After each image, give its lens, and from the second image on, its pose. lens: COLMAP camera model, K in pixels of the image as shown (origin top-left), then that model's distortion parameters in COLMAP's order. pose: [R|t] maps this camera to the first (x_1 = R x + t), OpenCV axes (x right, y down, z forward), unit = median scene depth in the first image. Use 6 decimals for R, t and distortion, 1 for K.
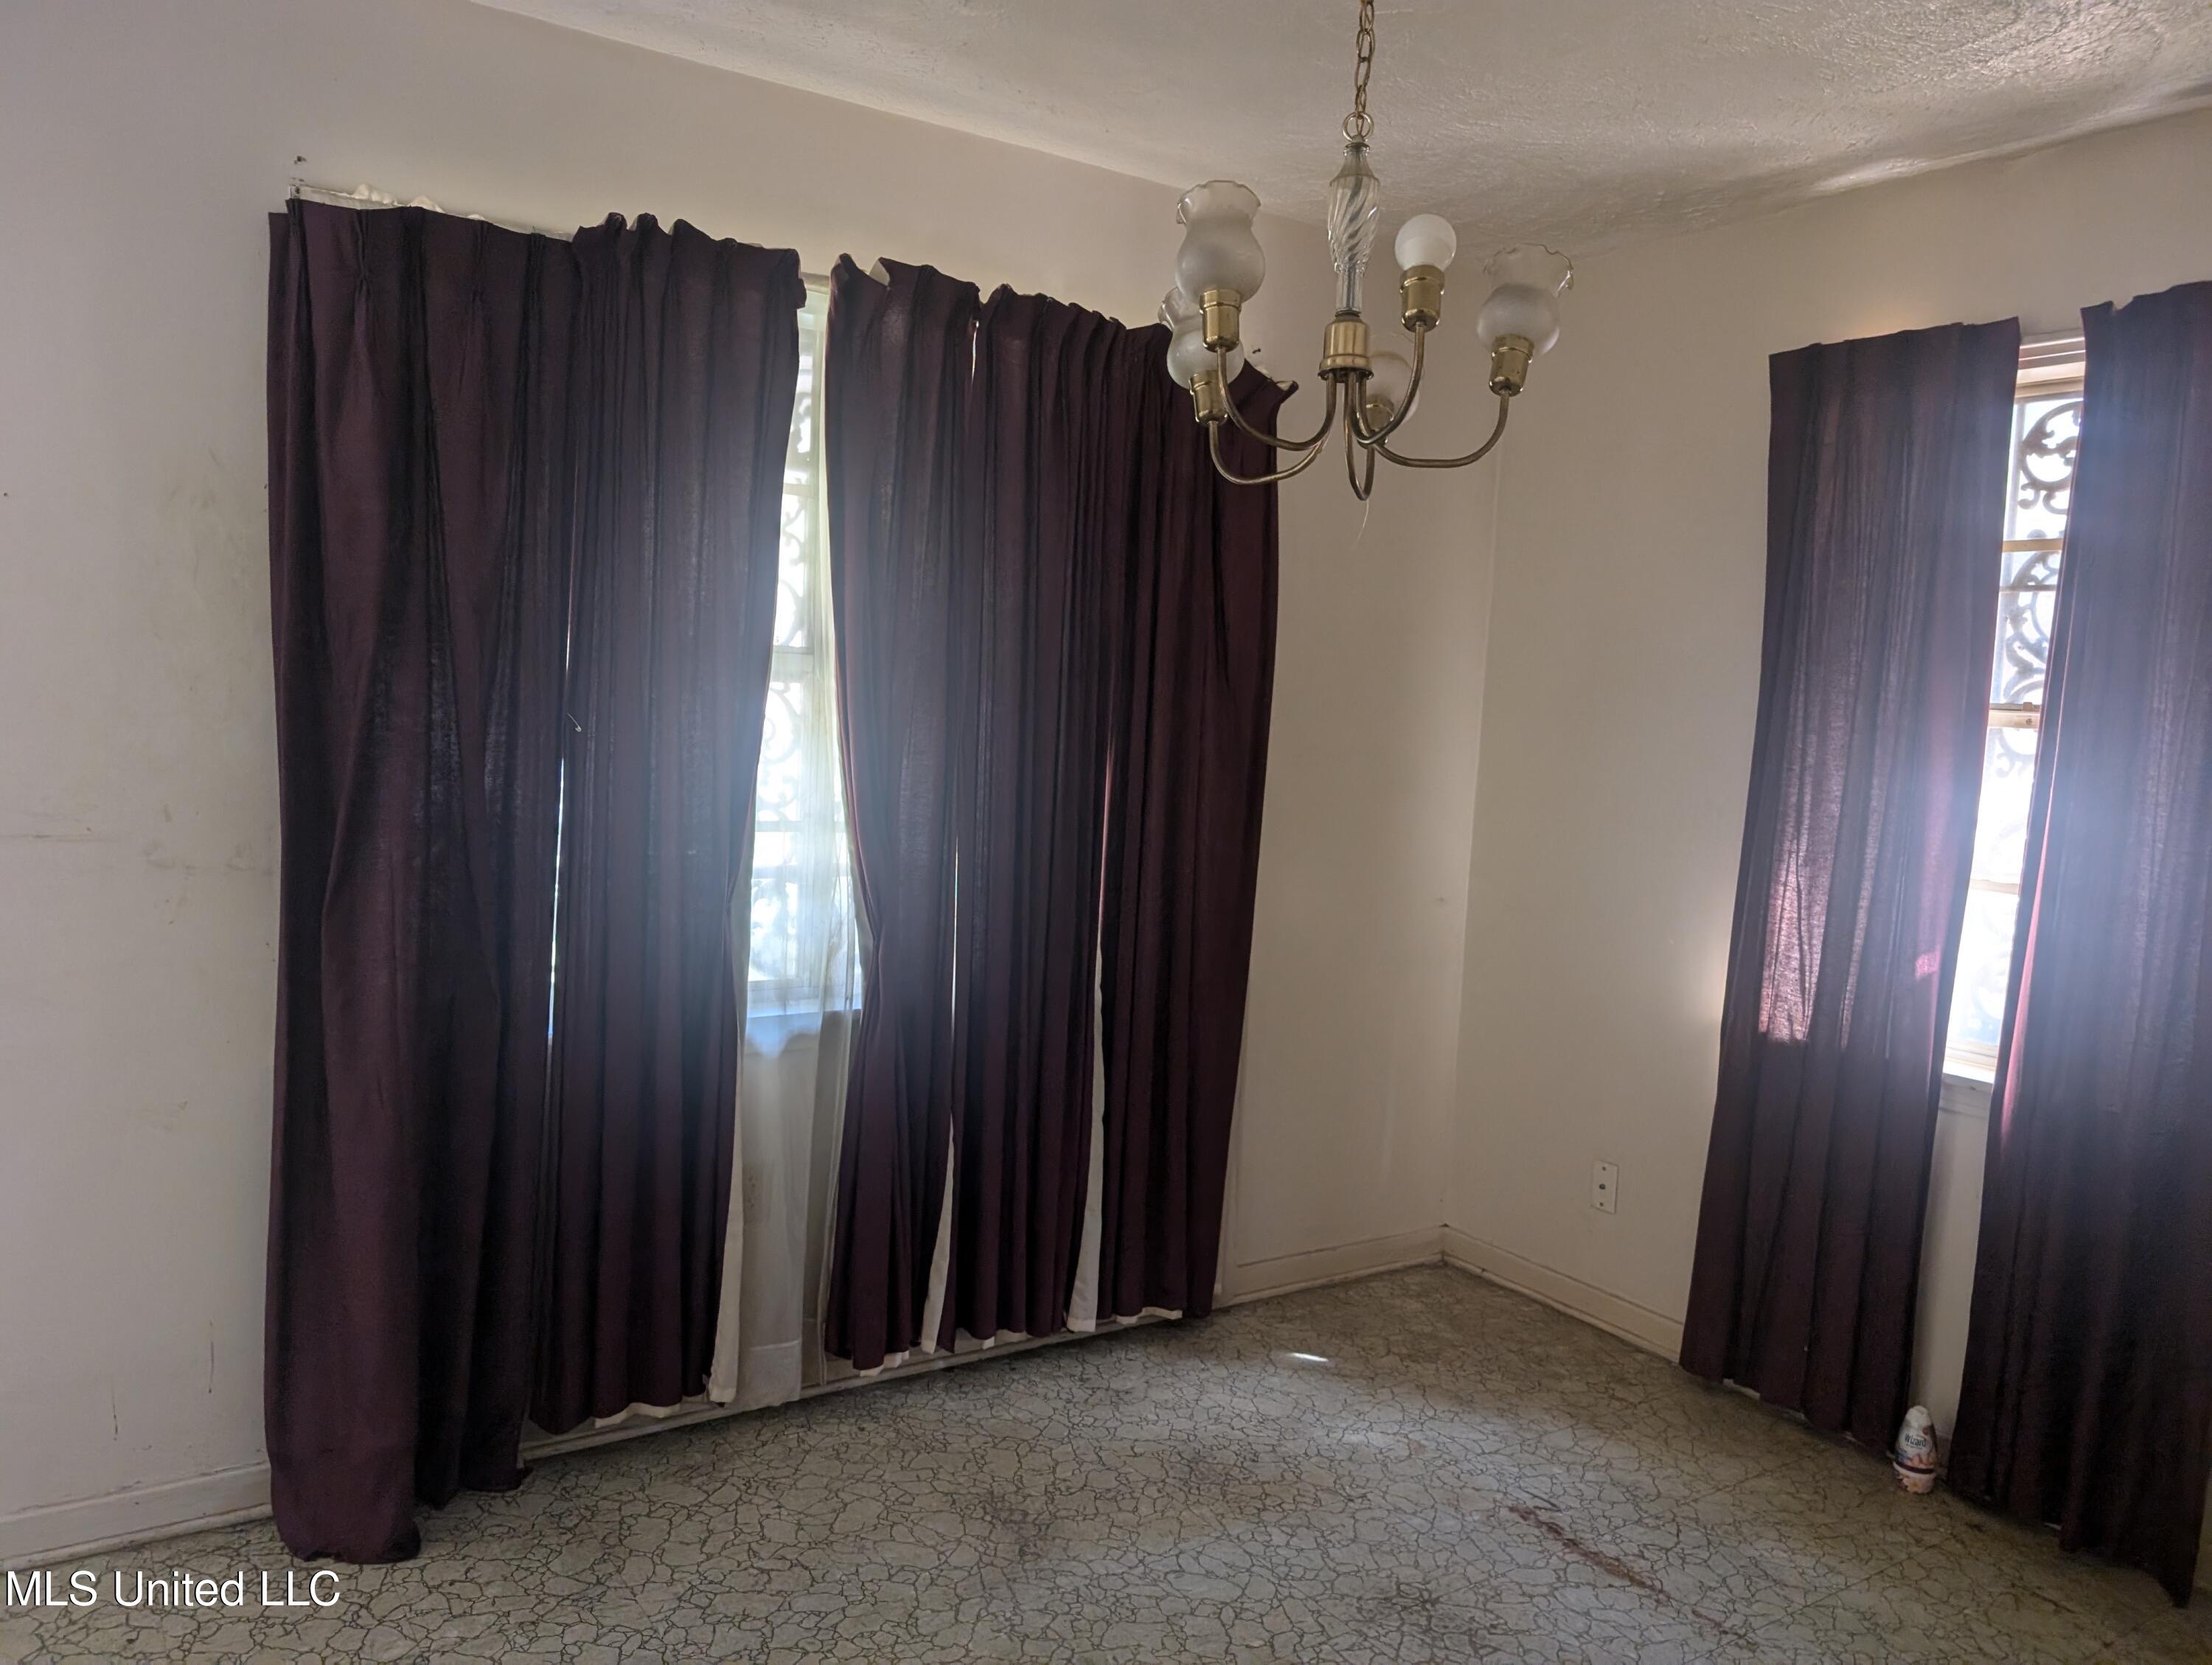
lens RADIAL K [[1598.1, 0, 1098.2], [0, 1598.1, 825.4], [0, 0, 1]] dist [0.011646, 0.005028]
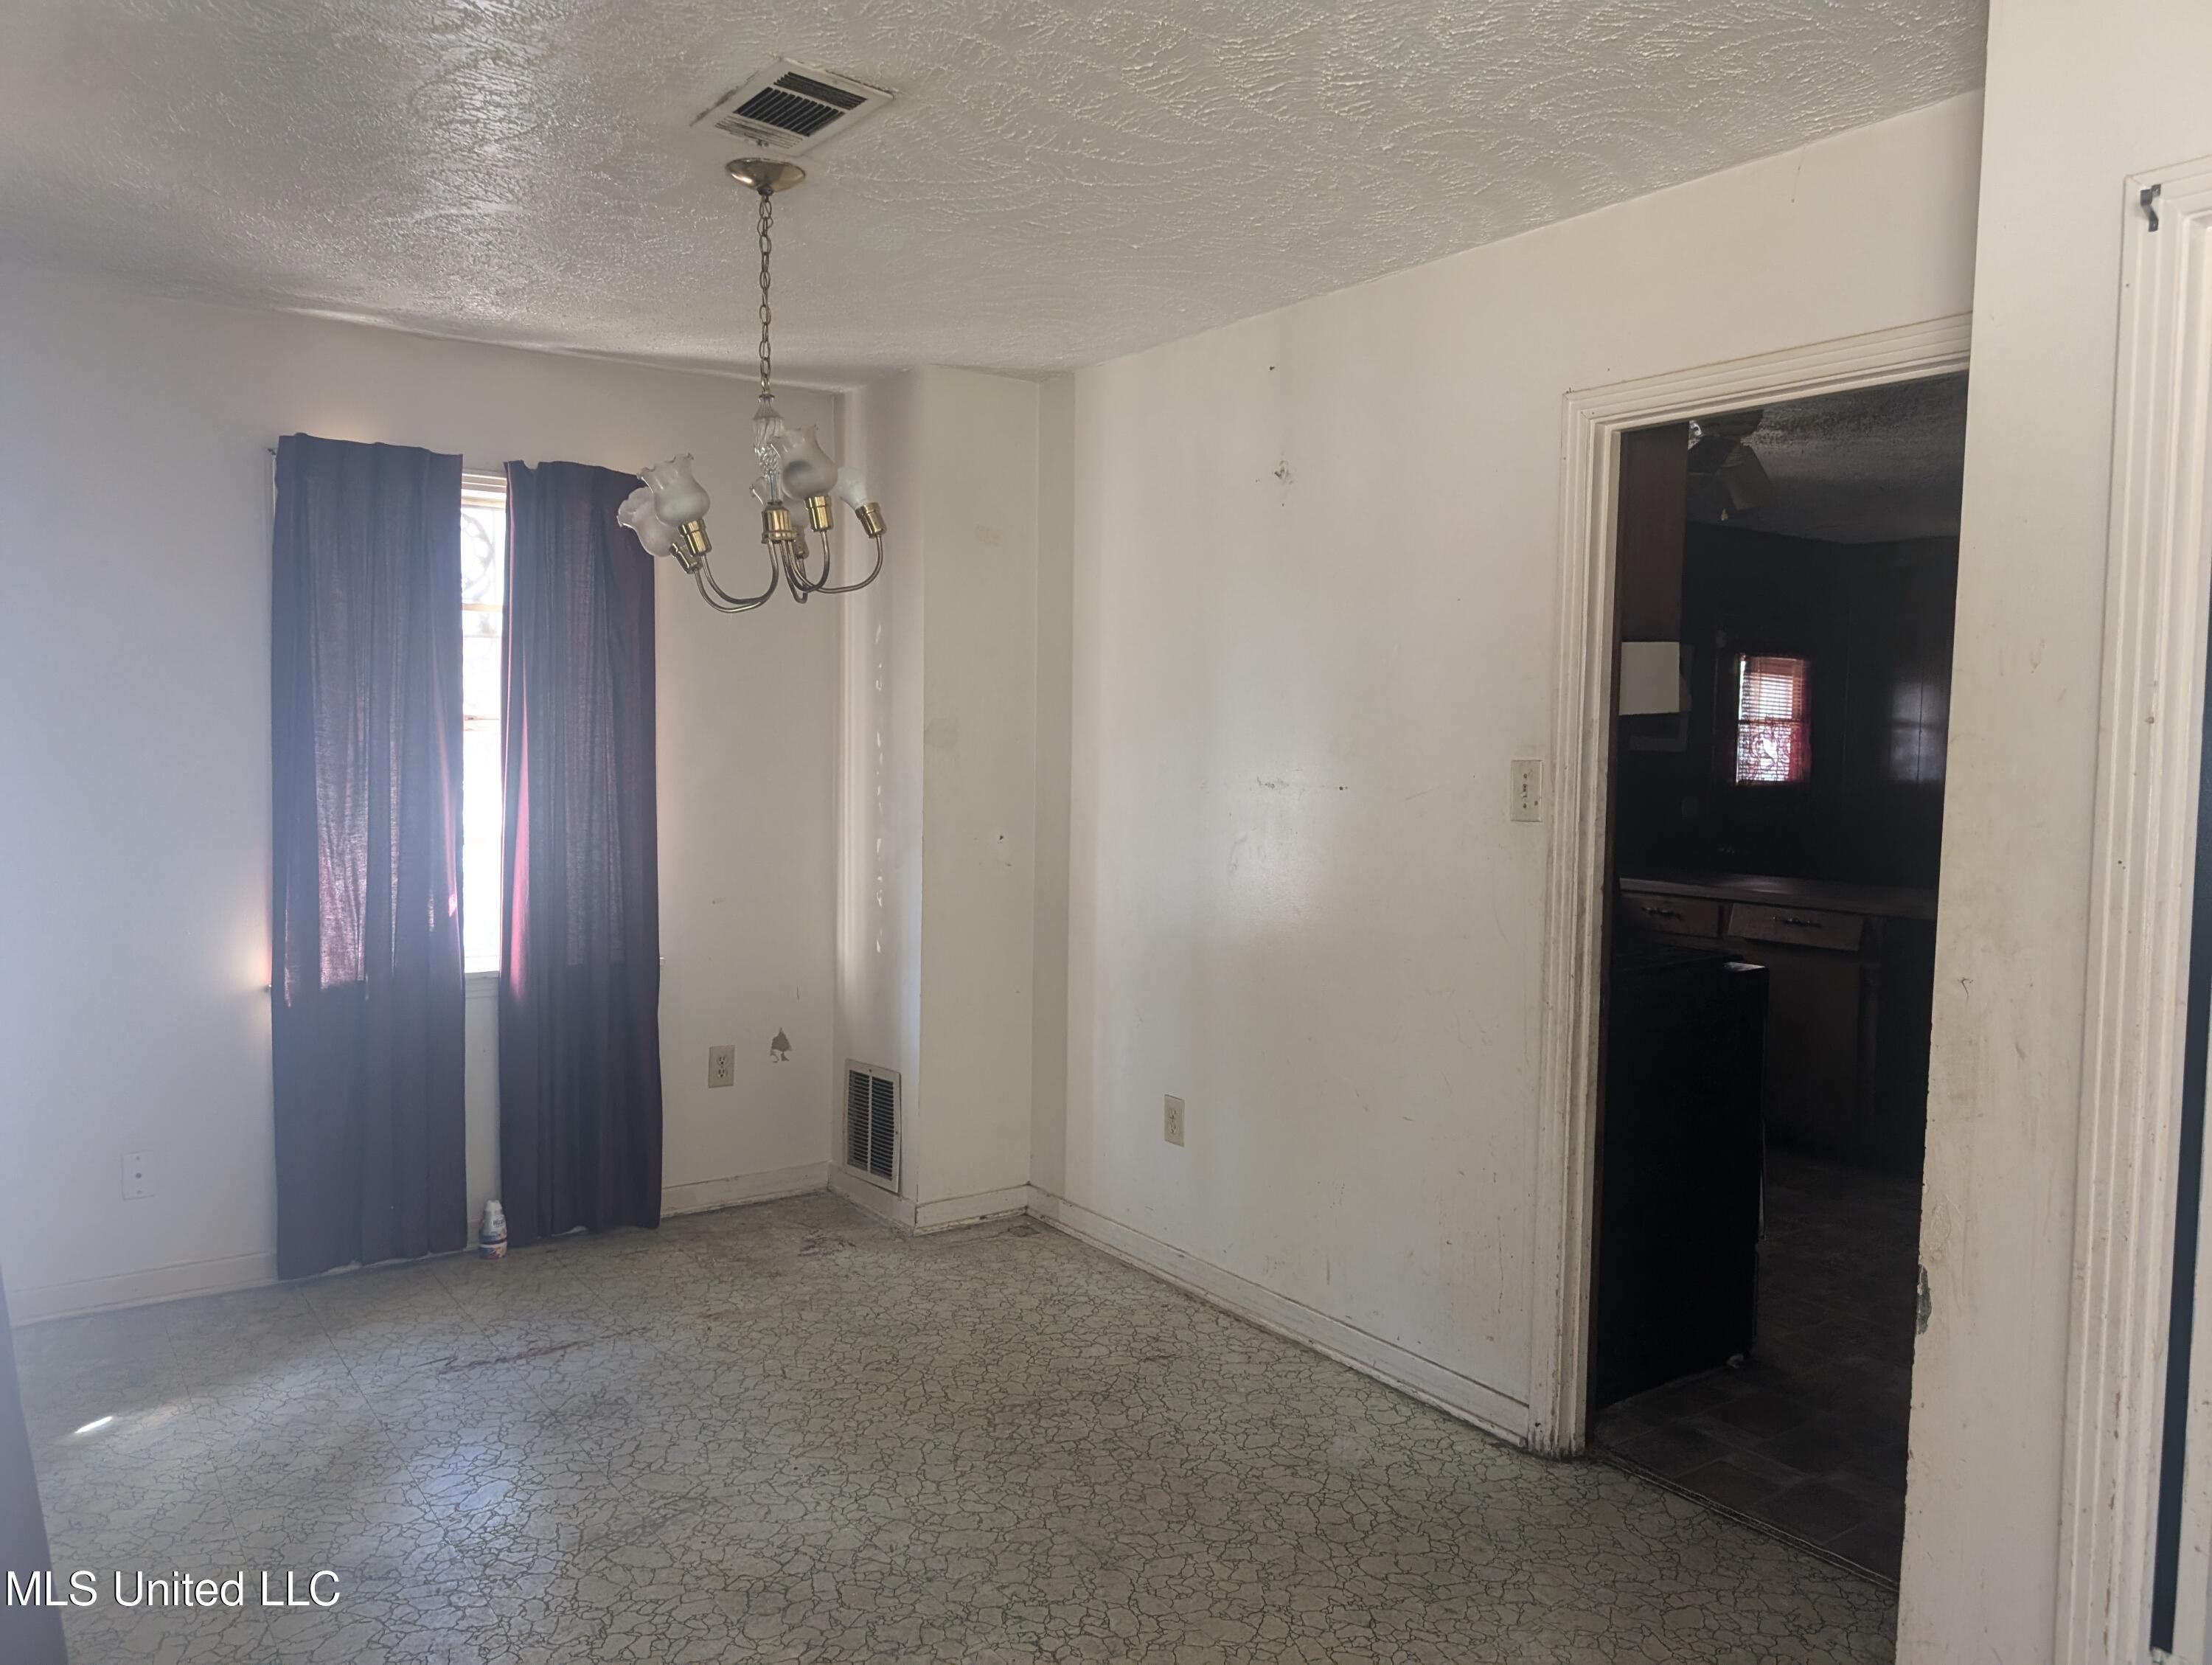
lens RADIAL K [[1598.1, 0, 1091.9], [0, 1598.1, 821.7], [0, 0, 1]] dist [0.011646, 0.005028]
pose [[-0.031559, -0.102421, 0.994240, -0.935606], [0.065020, 0.992419, 0.104297, -0.097379], [-0.997385, 0.067938, -0.024661, 0.480246]]
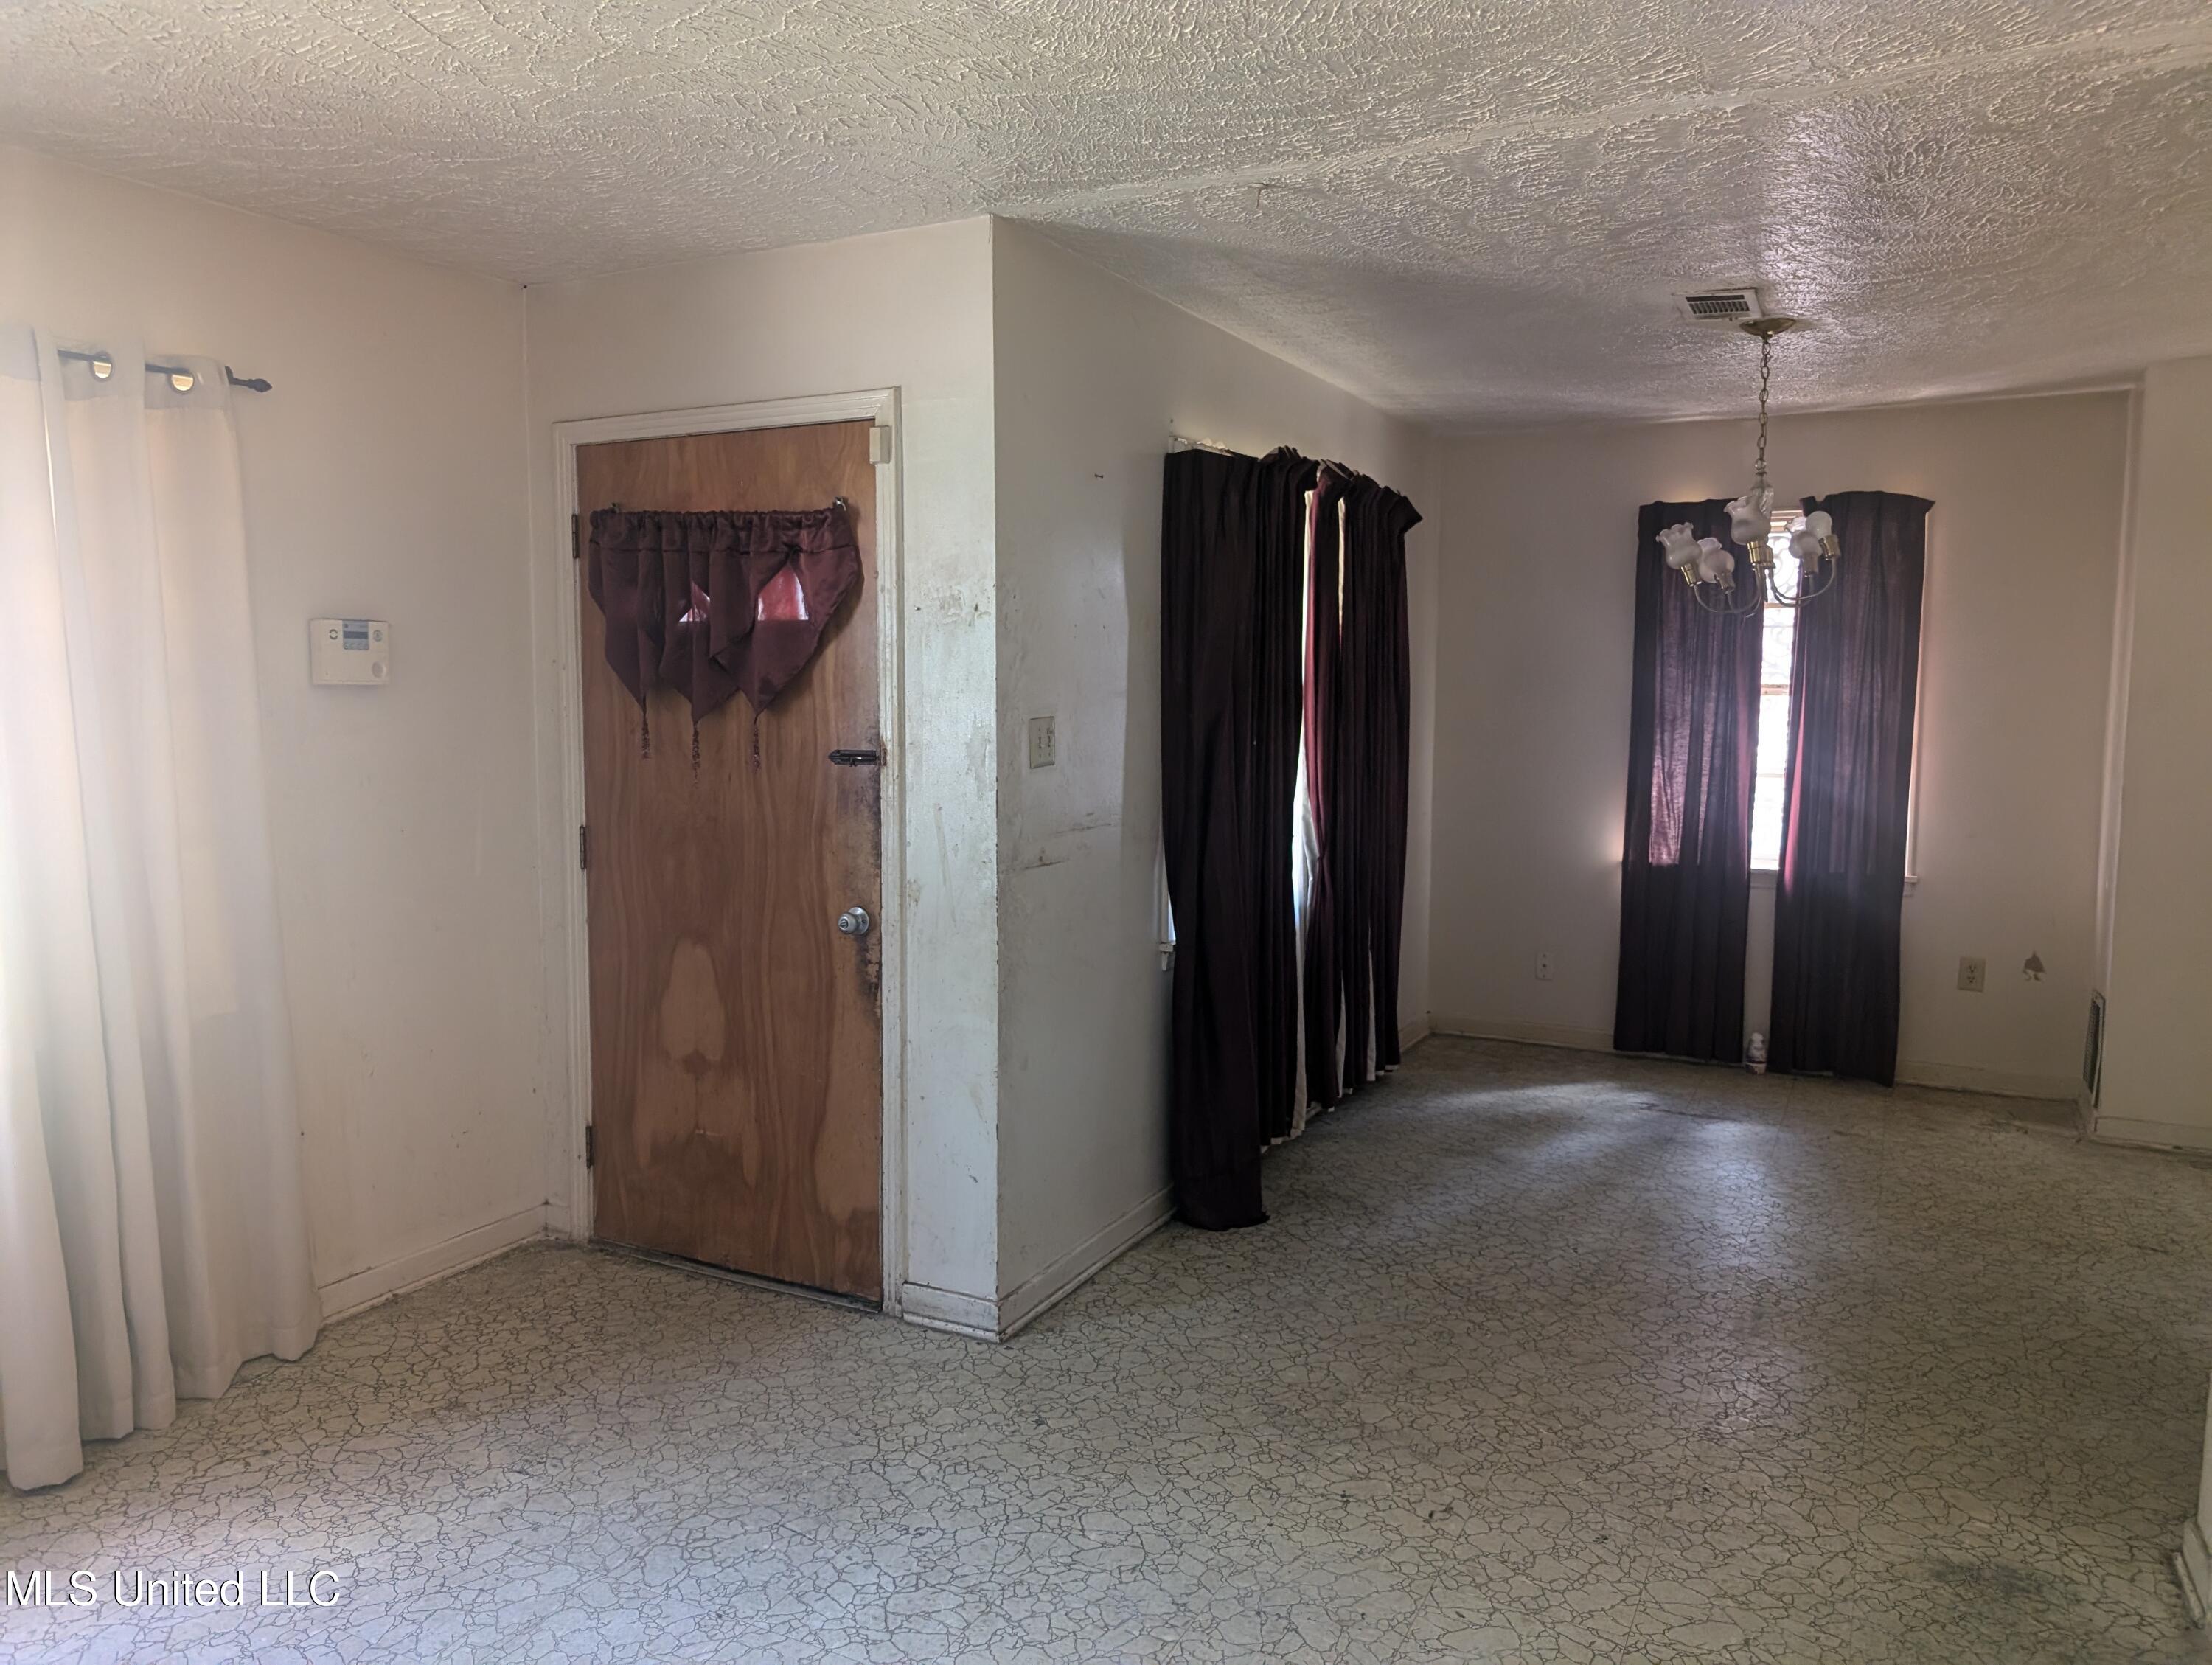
lens RADIAL K [[1598.1, 0, 1086.8], [0, 1598.1, 818.0], [0, 0, 1]] dist [0.011646, 0.005028]
pose [[0.870691, -0.085252, 0.484385, -1.215055], [0.075573, 0.996357, 0.039514, -0.054847], [-0.485990, 0.002202, 0.873962, -0.370331]]
